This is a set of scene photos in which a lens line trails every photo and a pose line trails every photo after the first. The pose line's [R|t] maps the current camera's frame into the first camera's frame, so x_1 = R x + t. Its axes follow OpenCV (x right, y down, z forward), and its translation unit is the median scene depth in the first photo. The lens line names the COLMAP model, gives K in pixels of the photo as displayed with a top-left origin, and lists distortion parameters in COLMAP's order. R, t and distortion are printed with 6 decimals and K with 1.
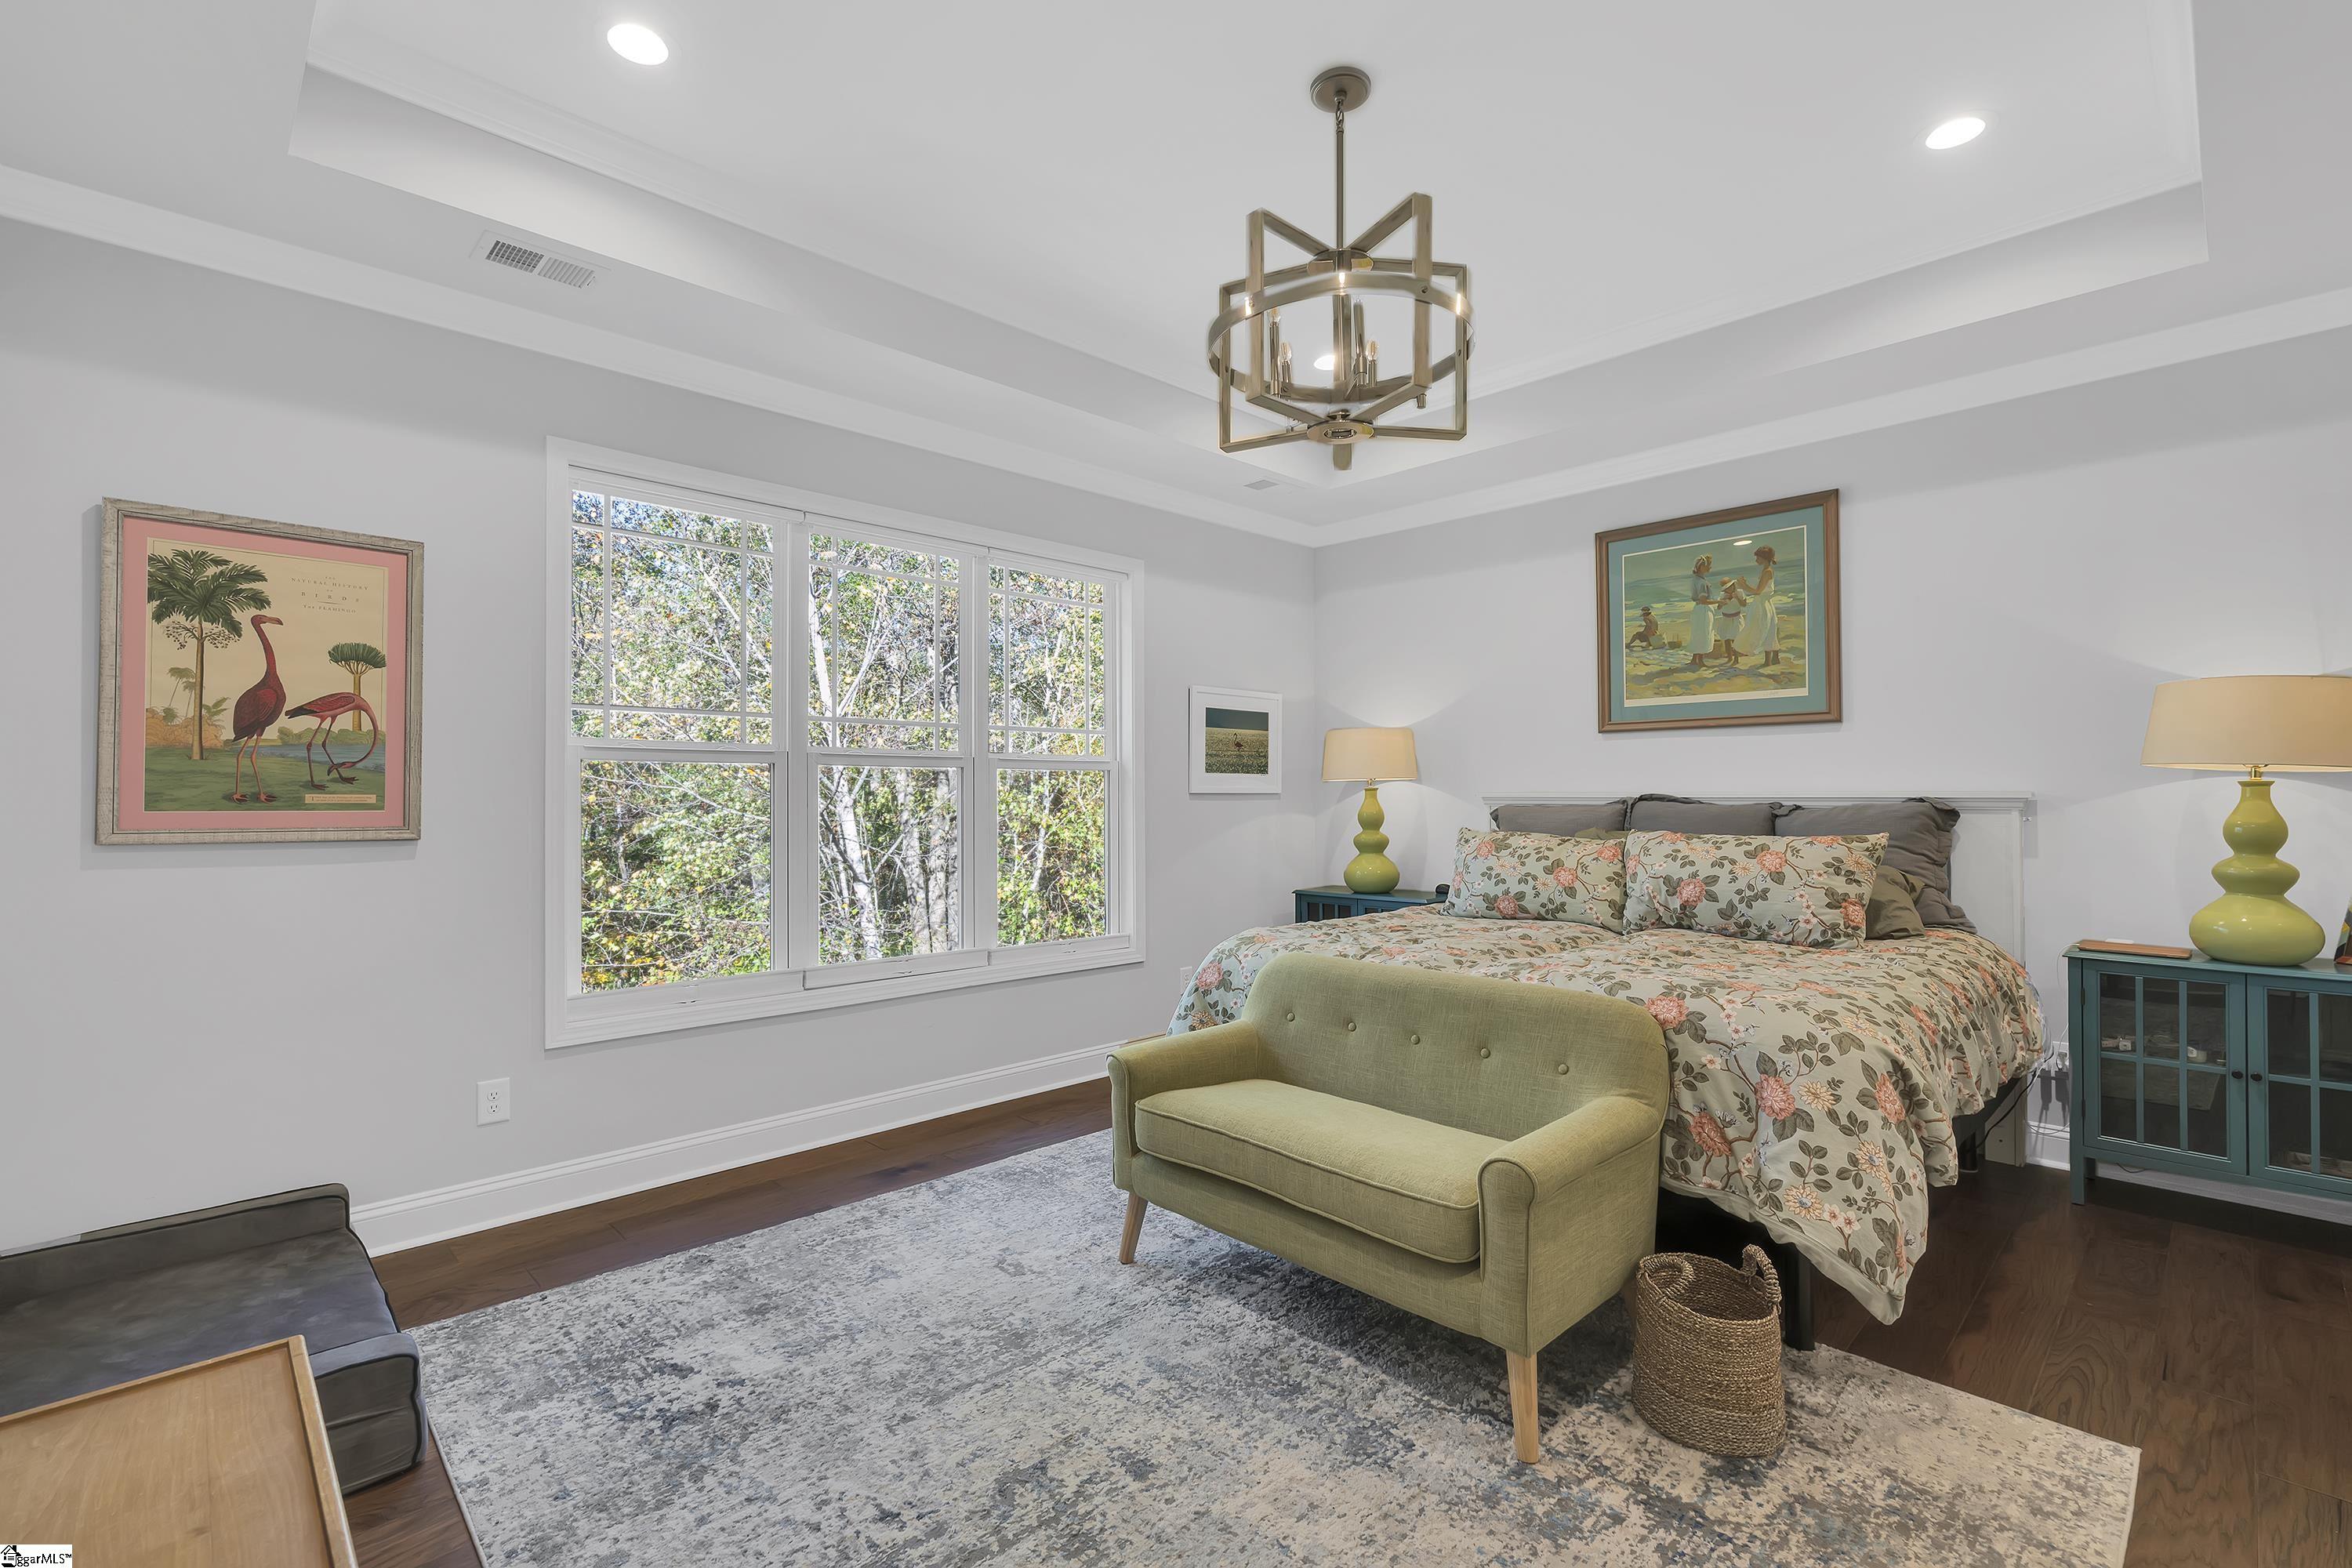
lens RADIAL K [[1058.8, 0, 1169.7], [0, 1058.8, 785.4], [0, 0, 1]] dist [-0.003808, -0.001043]
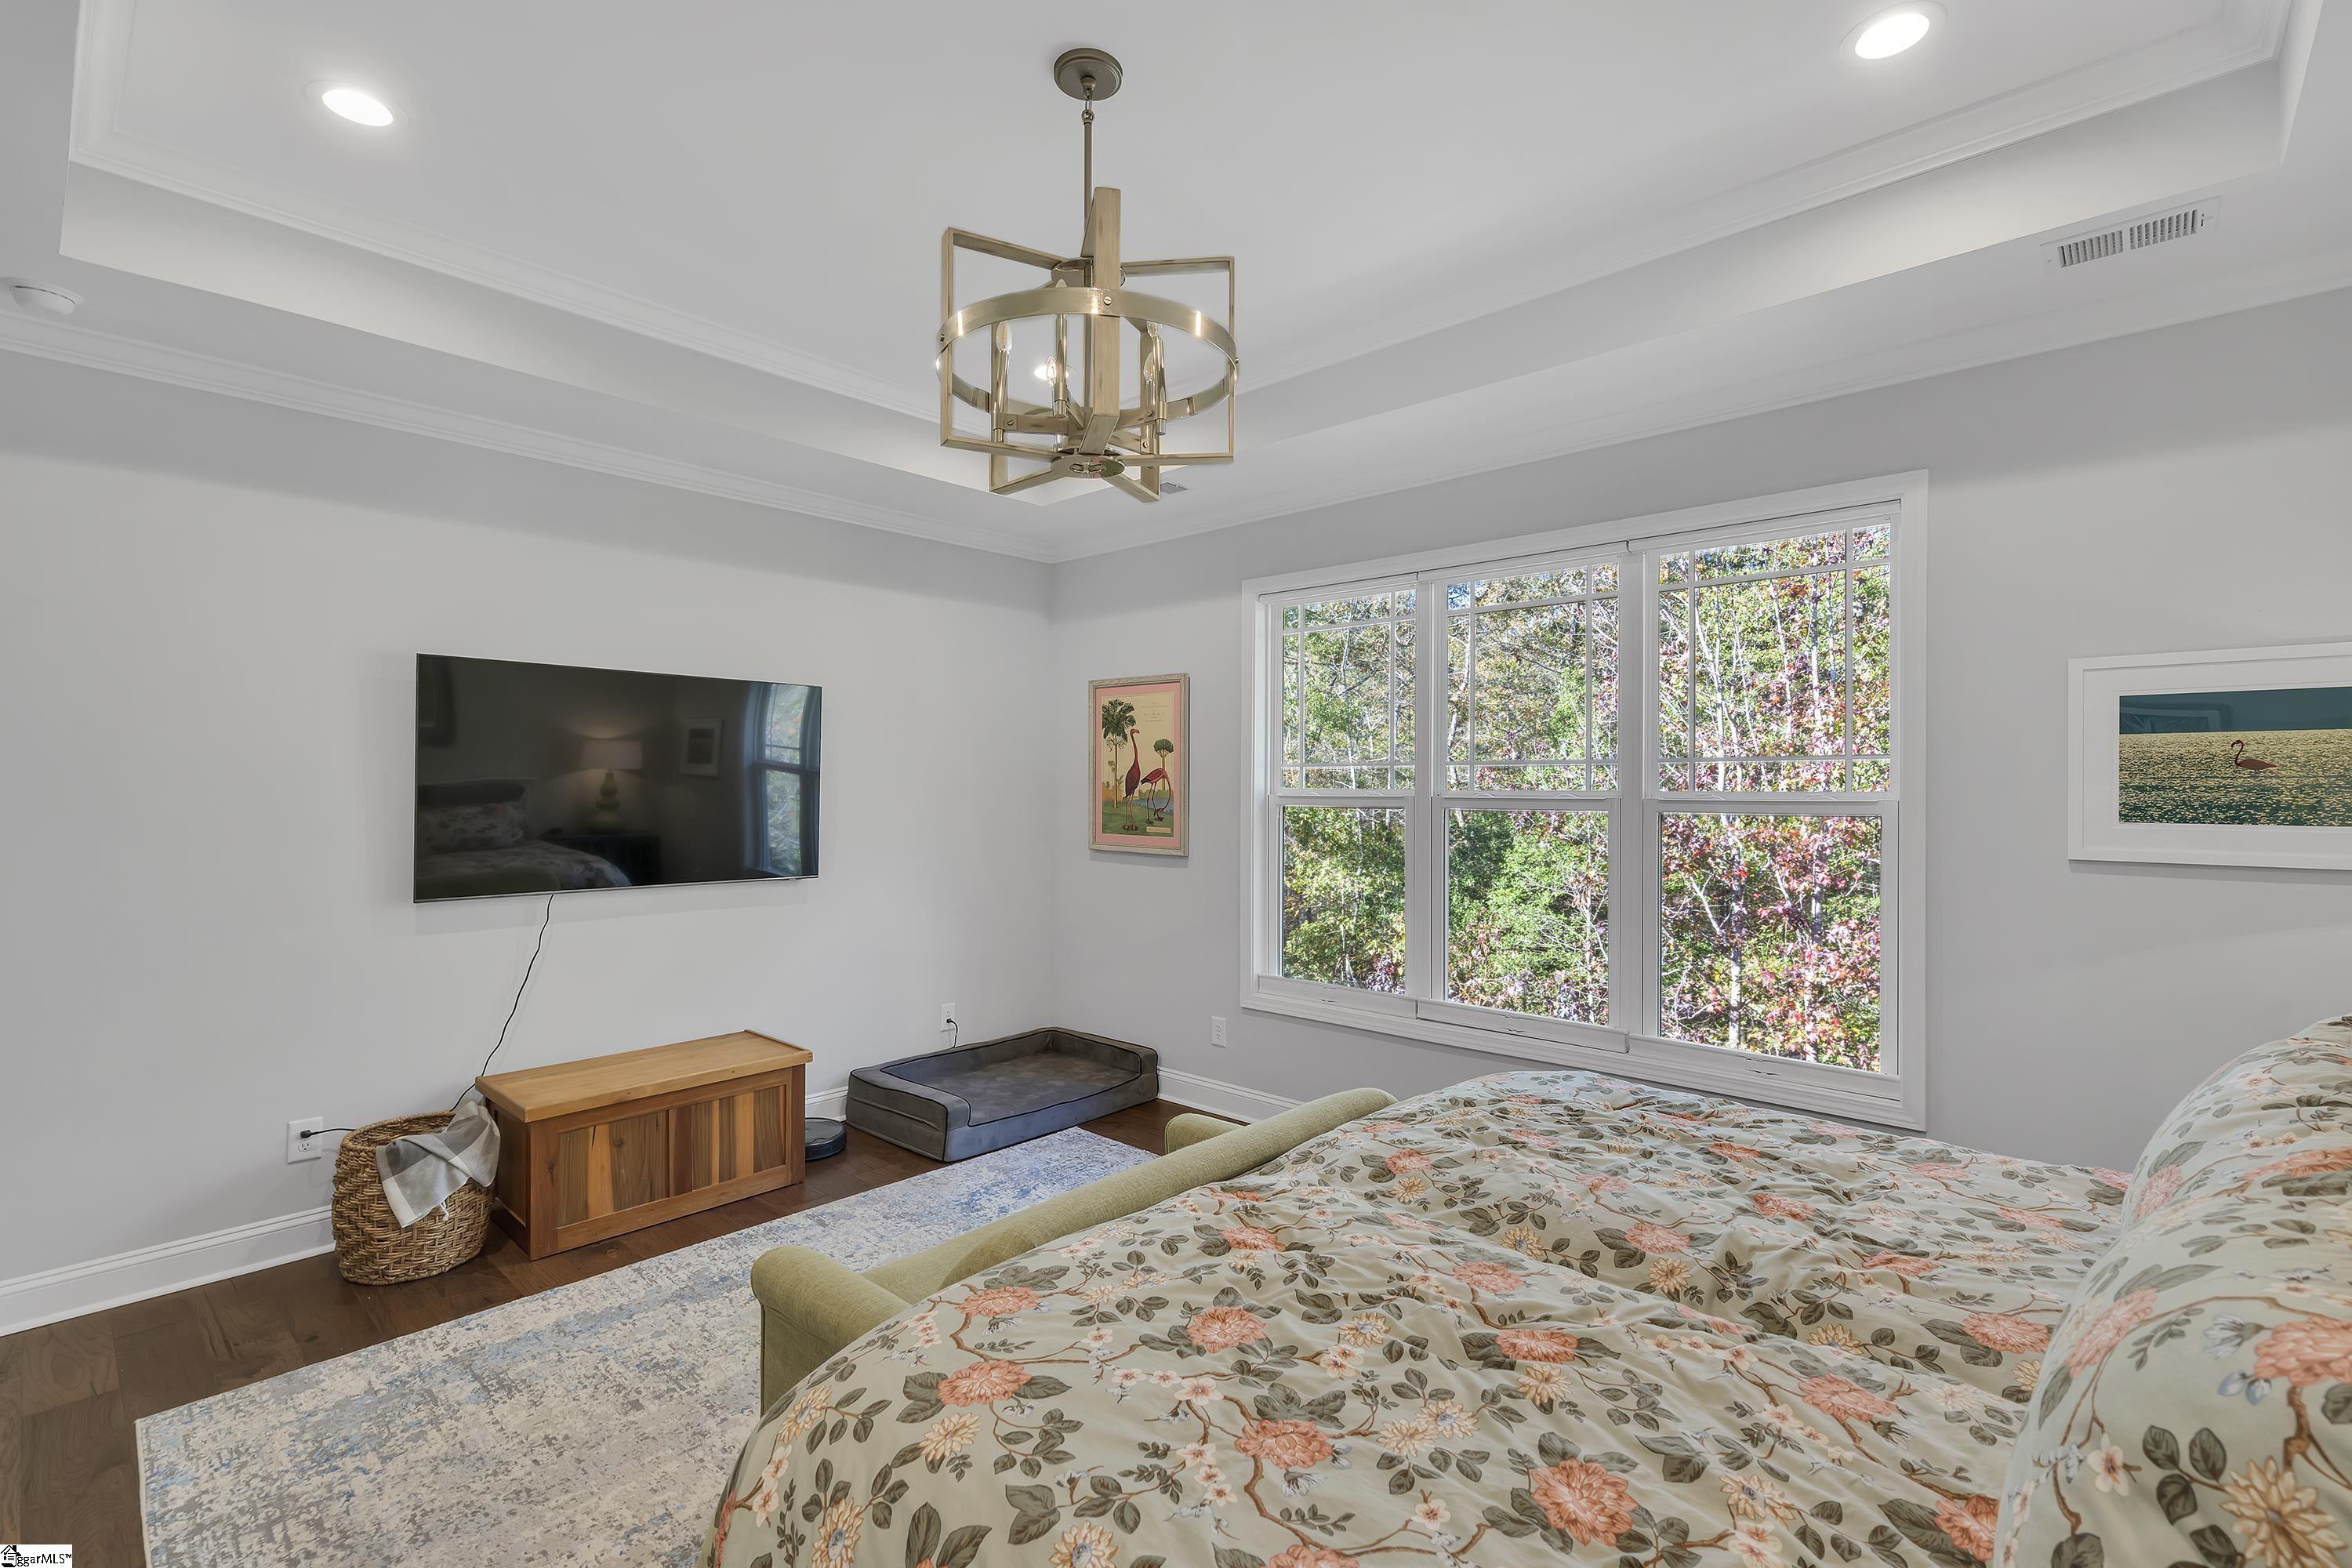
lens RADIAL K [[1058.8, 0, 1169.7], [0, 1058.8, 785.4], [0, 0, 1]] dist [-0.003808, -0.001043]
pose [[0.053717, -0.000154, -0.998556, 0.974531], [0.006868, 0.999976, 0.000215, -0.061932], [0.998533, -0.006870, 0.053716, 0.949673]]
